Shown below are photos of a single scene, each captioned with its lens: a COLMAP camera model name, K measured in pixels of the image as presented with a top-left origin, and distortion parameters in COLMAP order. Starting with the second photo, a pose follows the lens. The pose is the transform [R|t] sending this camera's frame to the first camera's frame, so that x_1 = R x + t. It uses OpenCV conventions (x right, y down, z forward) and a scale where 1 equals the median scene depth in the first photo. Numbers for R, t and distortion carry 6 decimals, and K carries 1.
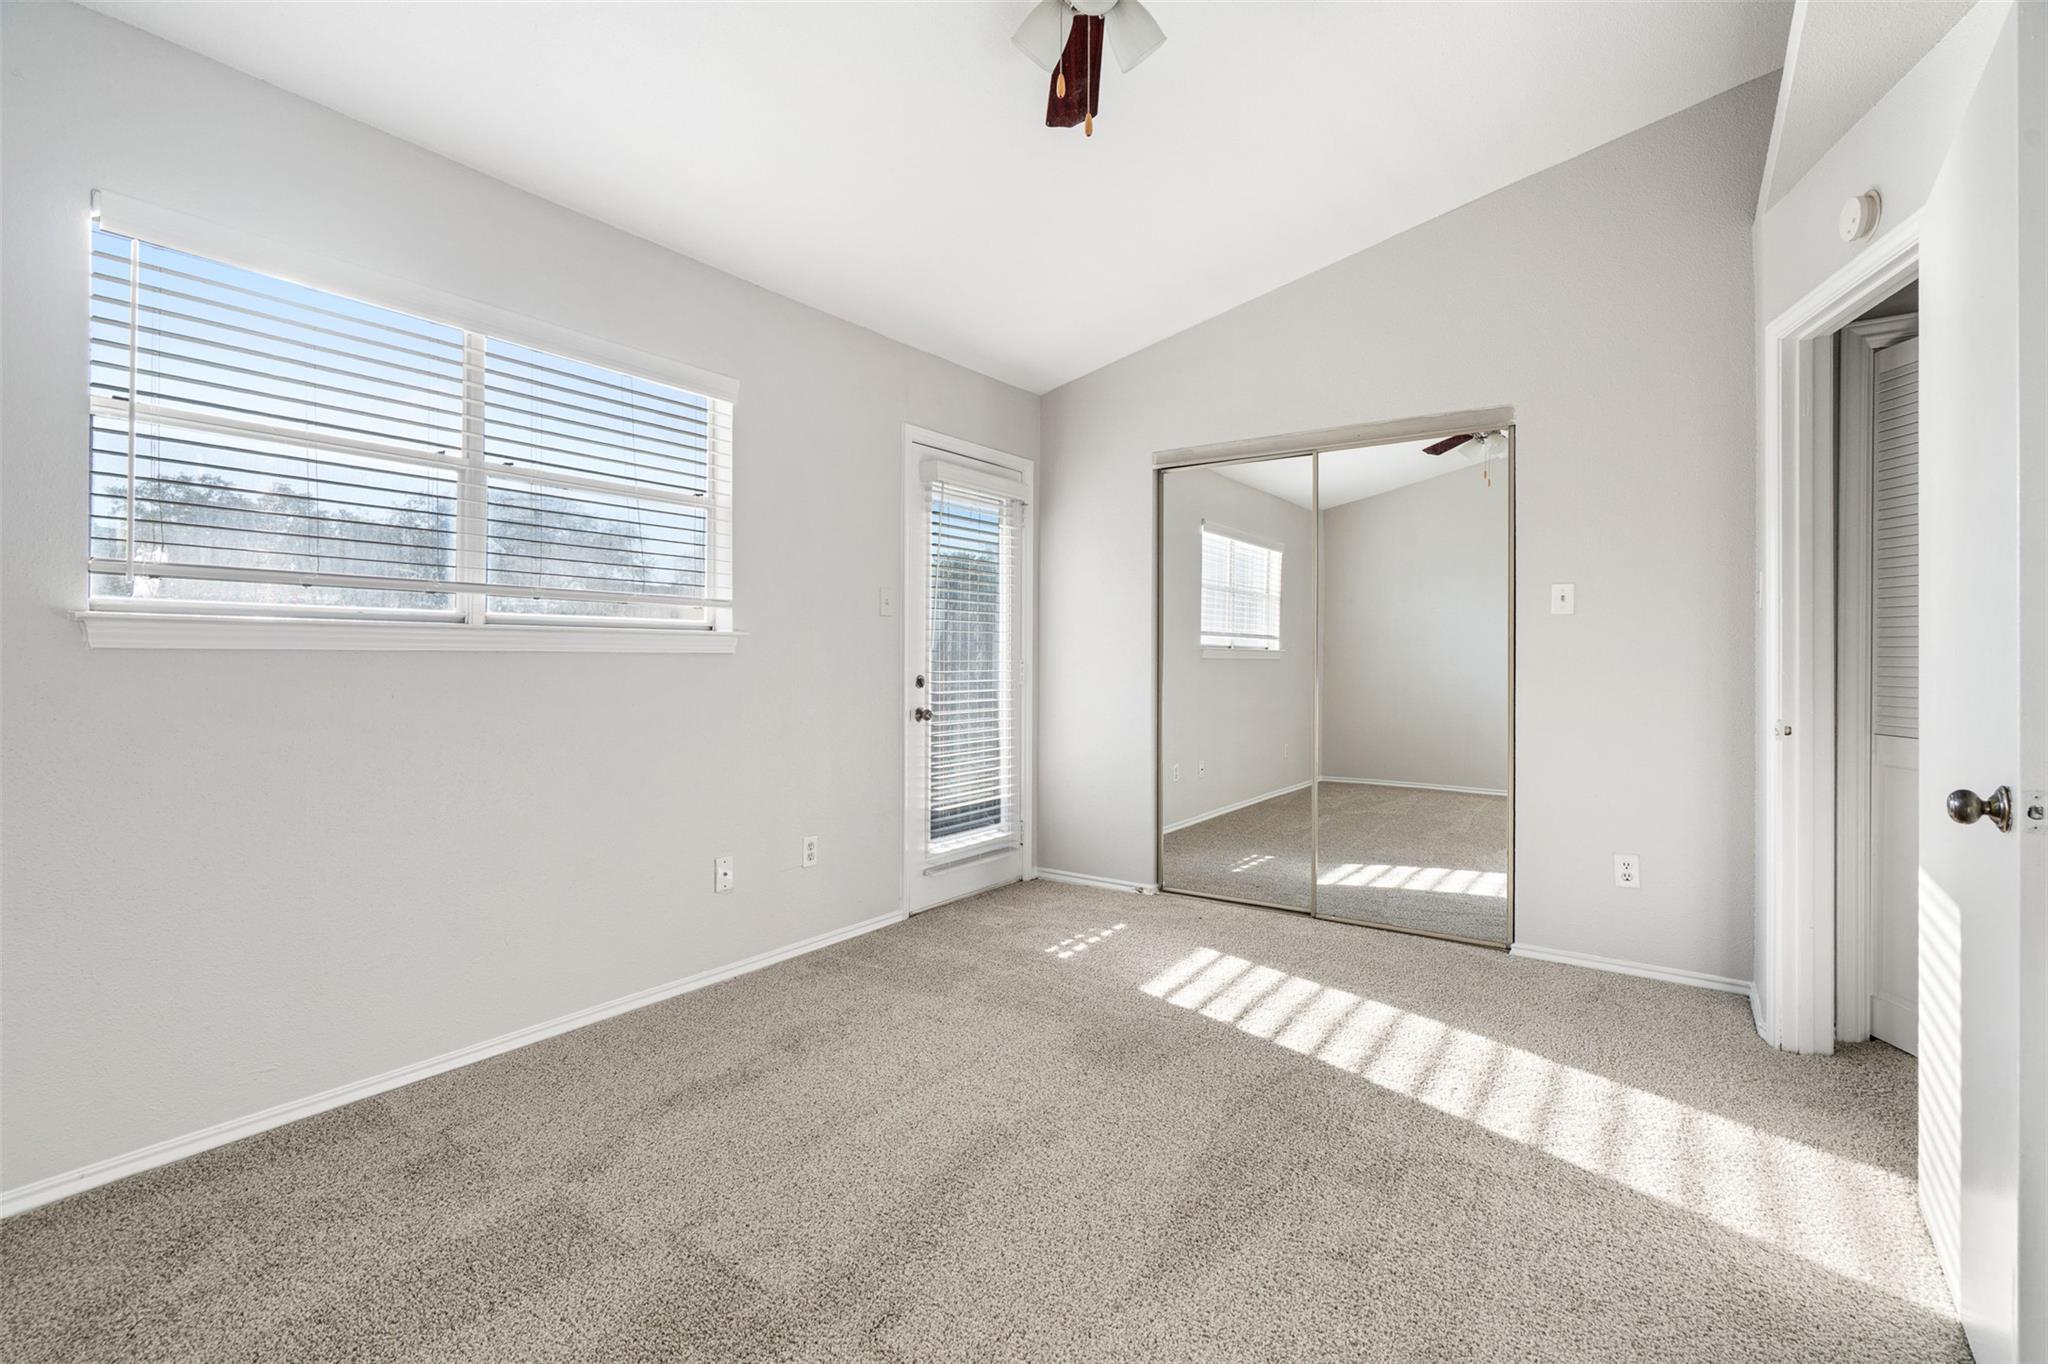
lens RADIAL K [[935.5, 0, 1028.3], [0, 935.5, 643.6], [0, 0, 1]] dist [-0.010597, 0.004828]
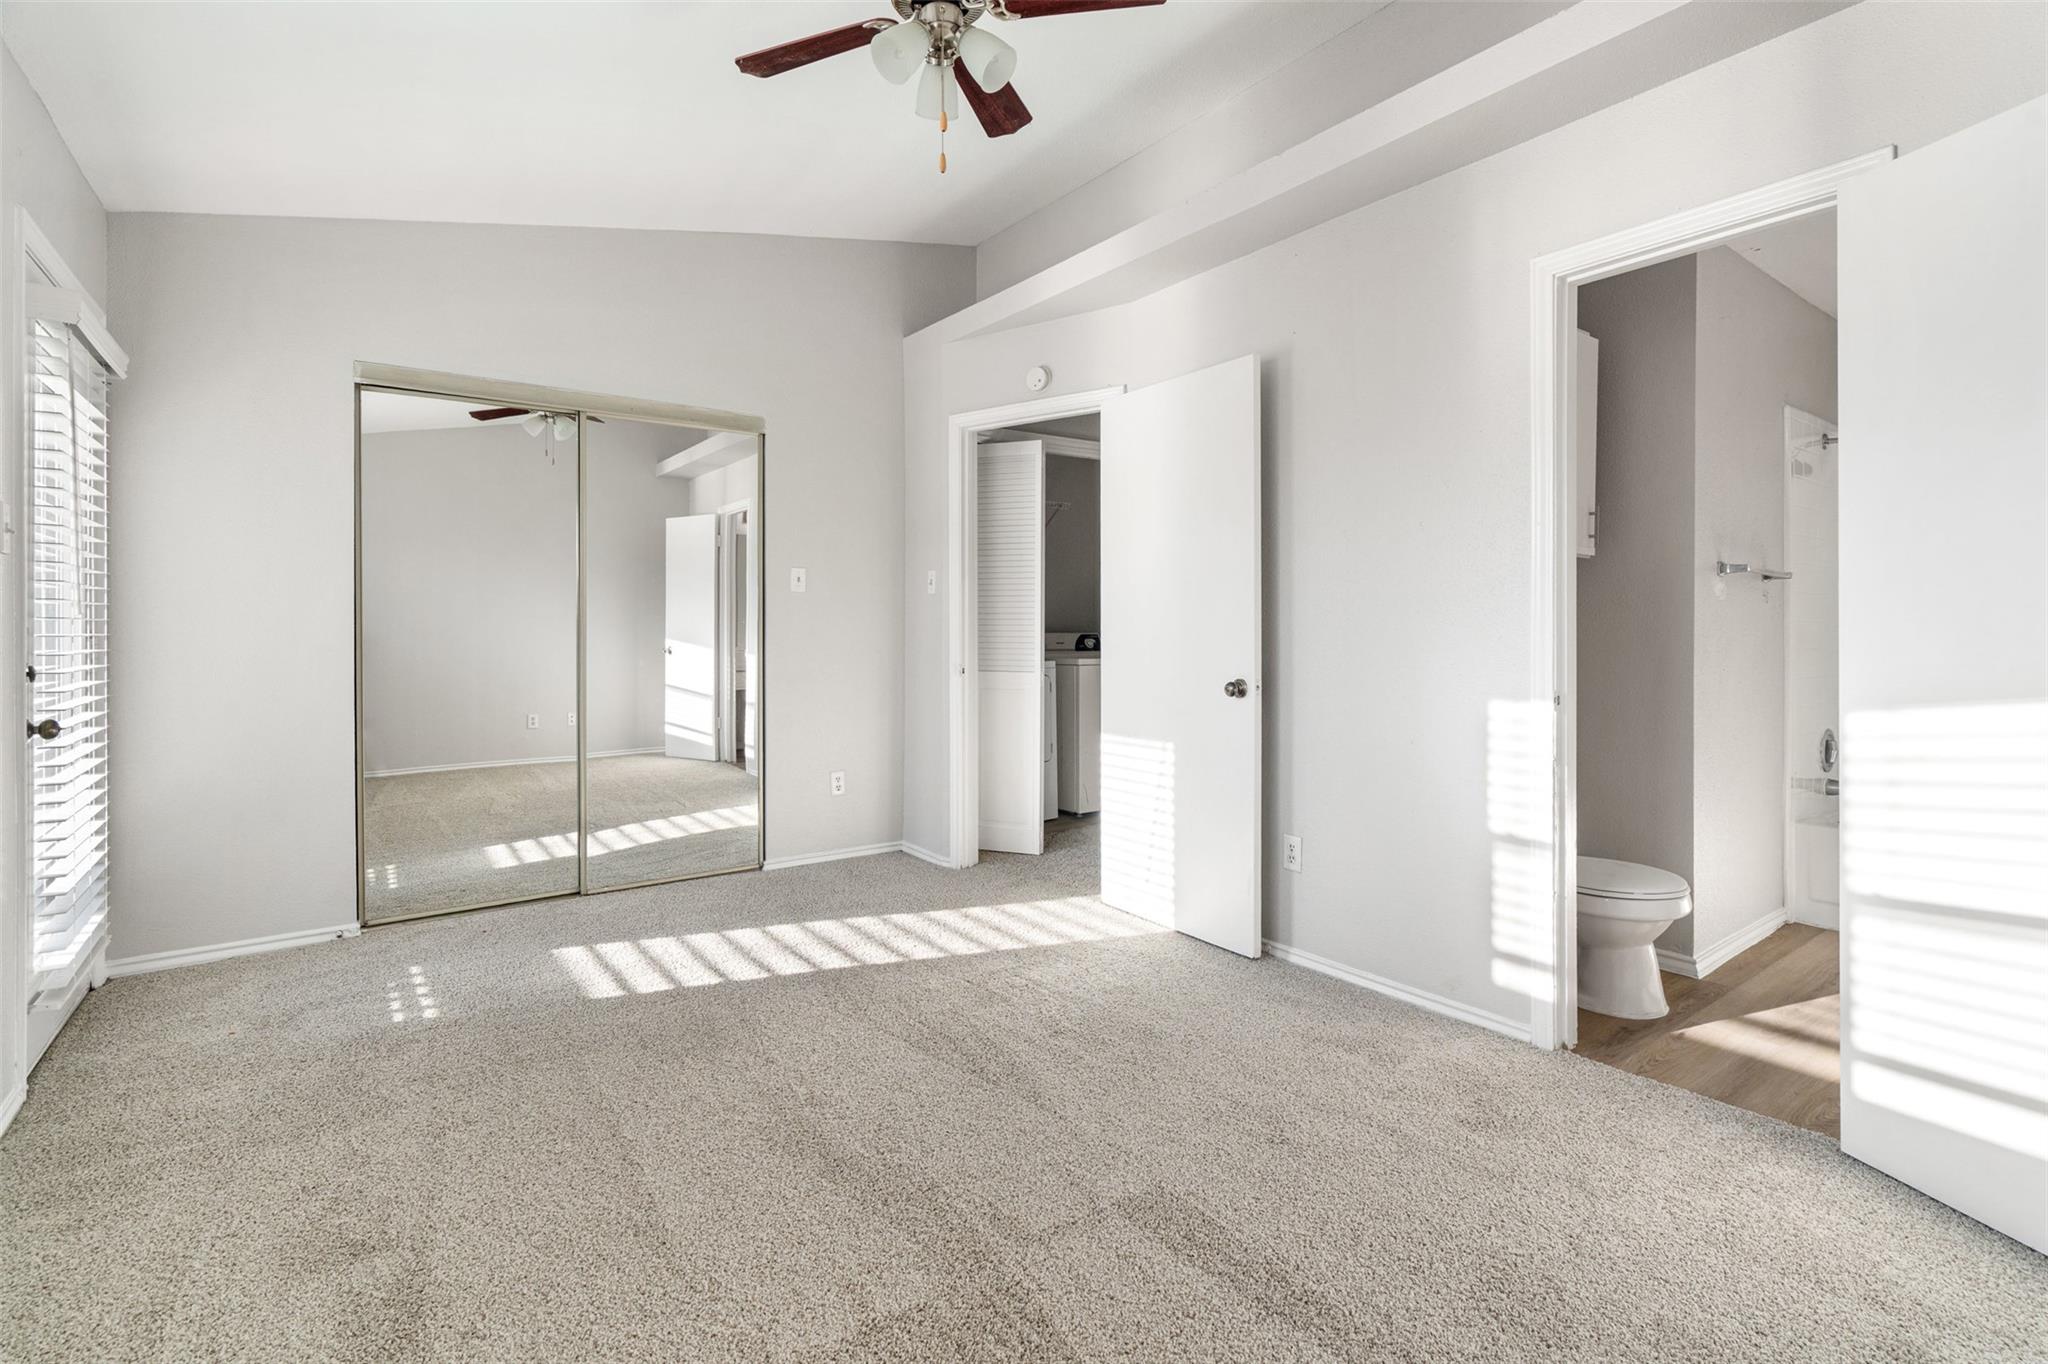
lens RADIAL K [[935.5, 0, 1056.7], [0, 935.5, 622.8], [0, 0, 1]] dist [-0.010597, 0.004828]
pose [[0.307112, -0.001401, 0.951672, -0.586775], [-0.012332, 0.999909, 0.005452, -0.000941], [-0.951593, -0.013411, 0.307067, 0.301477]]
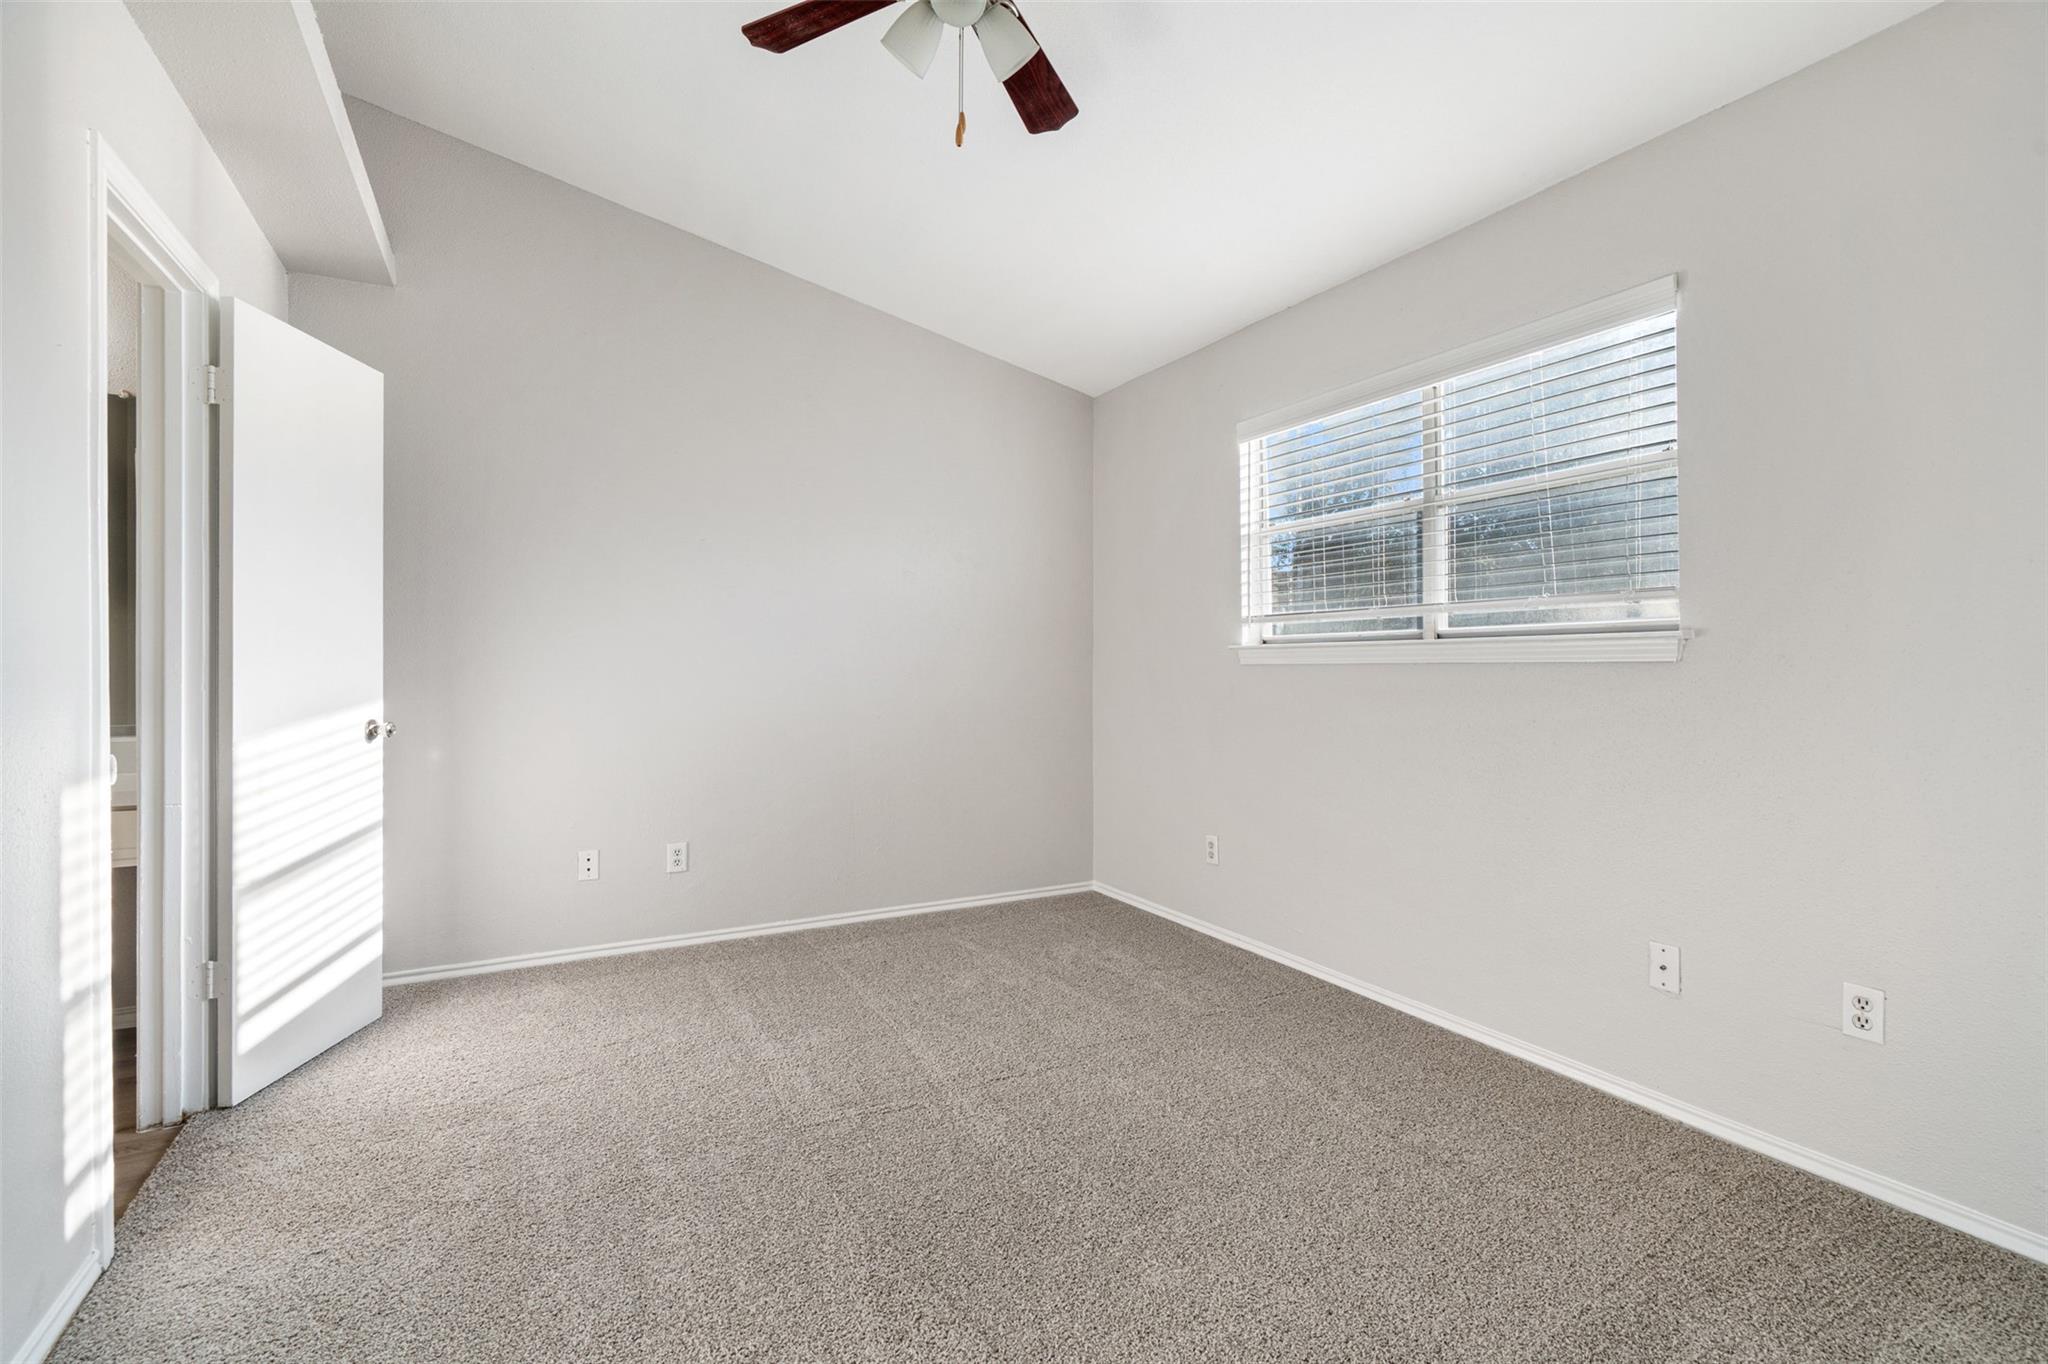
lens RADIAL K [[935.5, 0, 1039.0], [0, 935.5, 686.7], [0, 0, 1]] dist [-0.010597, 0.004828]
pose [[-0.455528, 0.019156, -0.890015, 0.542370], [0.017359, 0.999770, 0.012633, 0.012340], [0.890052, -0.009695, -0.455755, 0.912785]]
